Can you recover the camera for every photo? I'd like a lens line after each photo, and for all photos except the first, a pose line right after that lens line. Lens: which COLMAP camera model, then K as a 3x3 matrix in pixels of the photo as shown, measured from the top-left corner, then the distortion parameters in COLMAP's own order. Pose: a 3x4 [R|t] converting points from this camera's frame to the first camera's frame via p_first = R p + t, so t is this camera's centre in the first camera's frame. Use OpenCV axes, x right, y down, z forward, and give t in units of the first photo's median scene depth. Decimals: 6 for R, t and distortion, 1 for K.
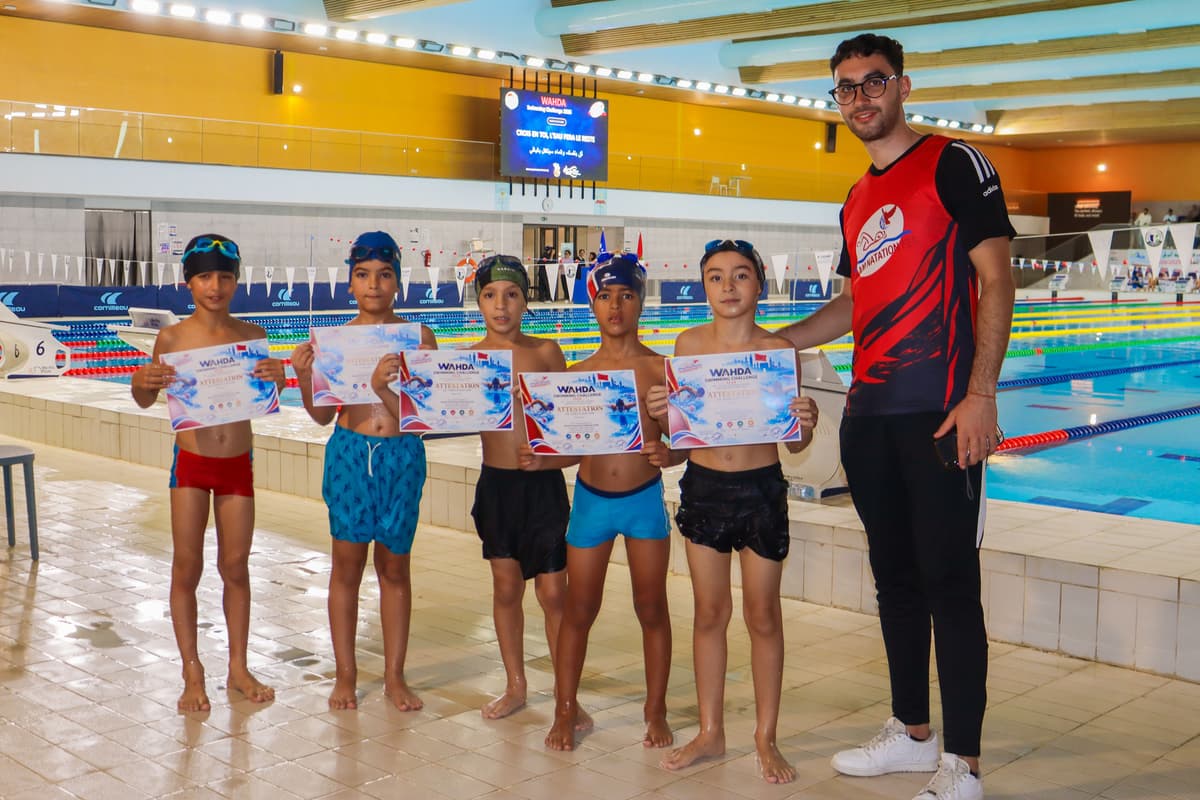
lens RADIAL K [[1439.9, 0, 605.5], [0, 1439.9, 400.3], [0, 0, 1]] dist [-0.063559, 0.000000]
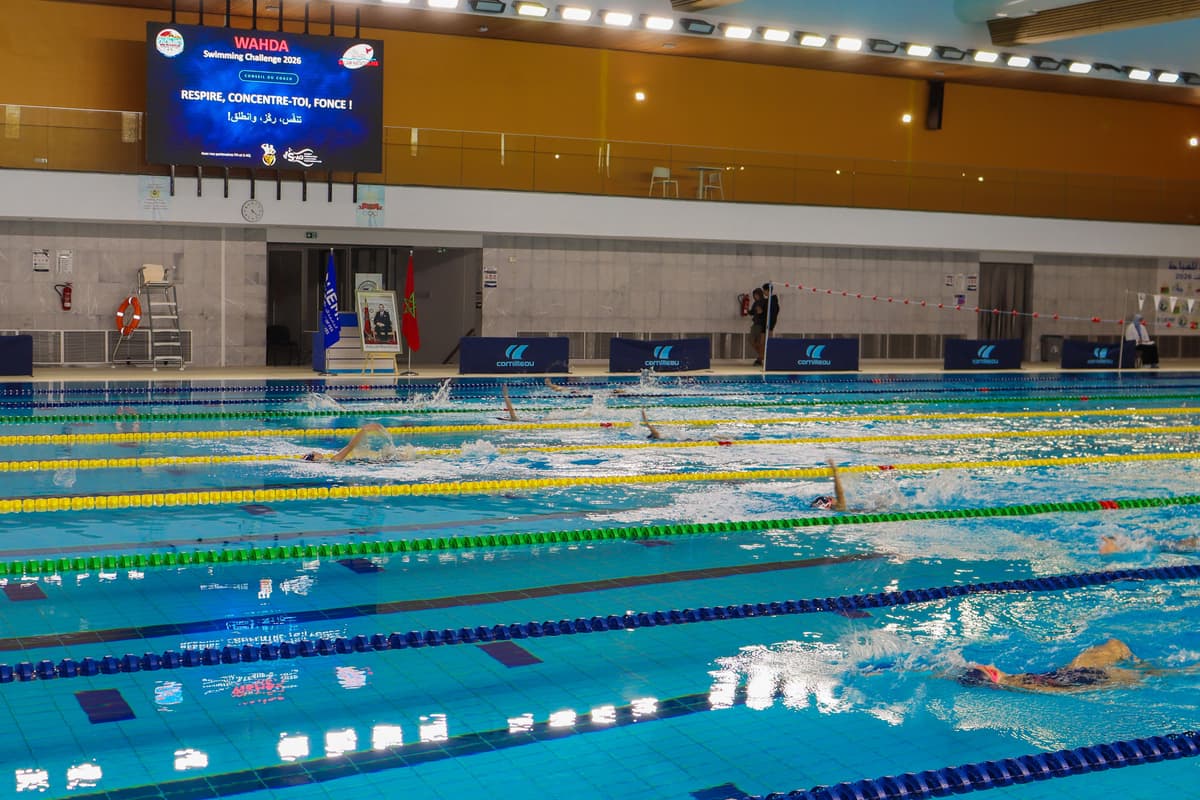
lens RADIAL K [[1717.4, 0, 567.4], [0, 1717.4, 459.8], [0, 0, 1]] dist [-0.060525, 0.000000]
pose [[0.944248, 0.033273, -0.327550, 0.322908], [-0.036736, 0.999315, -0.004391, -0.029424], [0.327180, 0.016179, 0.944824, 0.337407]]
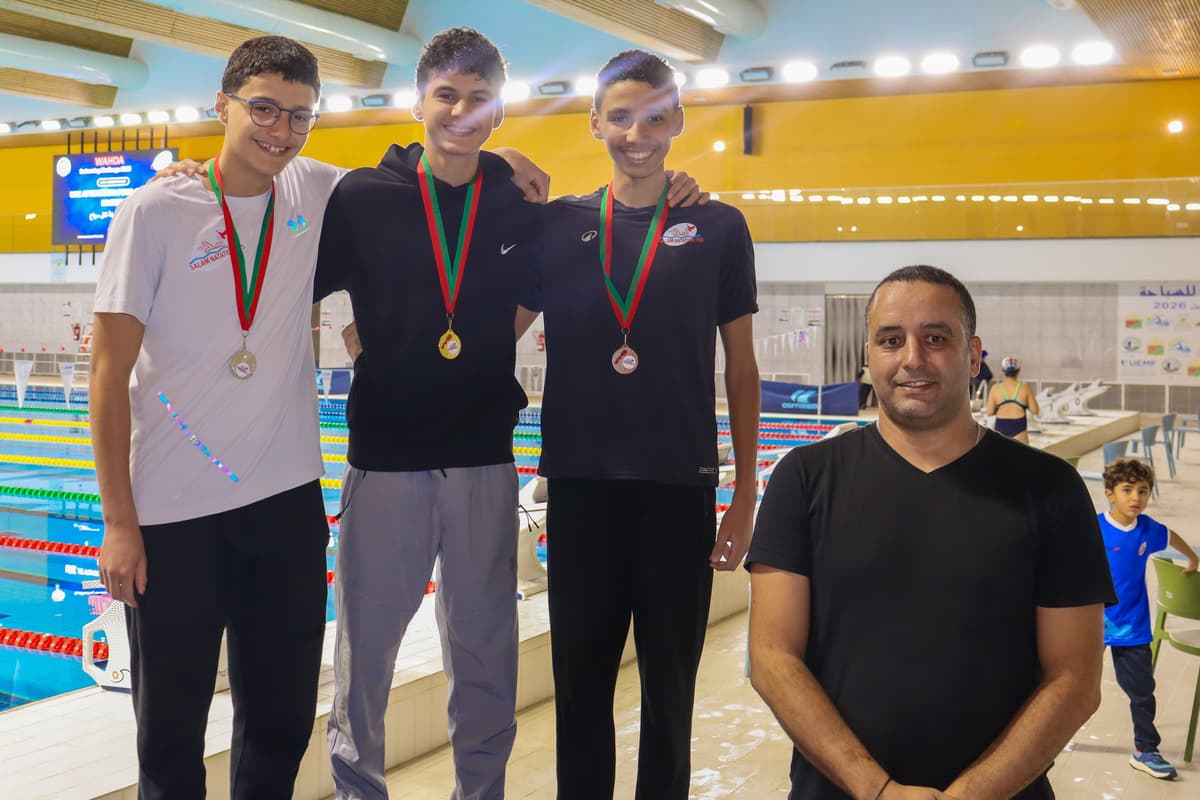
lens RADIAL K [[1569.7, 0, 590.4], [0, 1569.7, 318.2], [0, 0, 1]] dist [-0.159276, 0.000000]
pose [[0.271860, -0.019744, -0.962134, 0.950102], [-0.110314, 0.992560, -0.051539, -0.088406], [0.955993, 0.120149, 0.267660, 1.002833]]
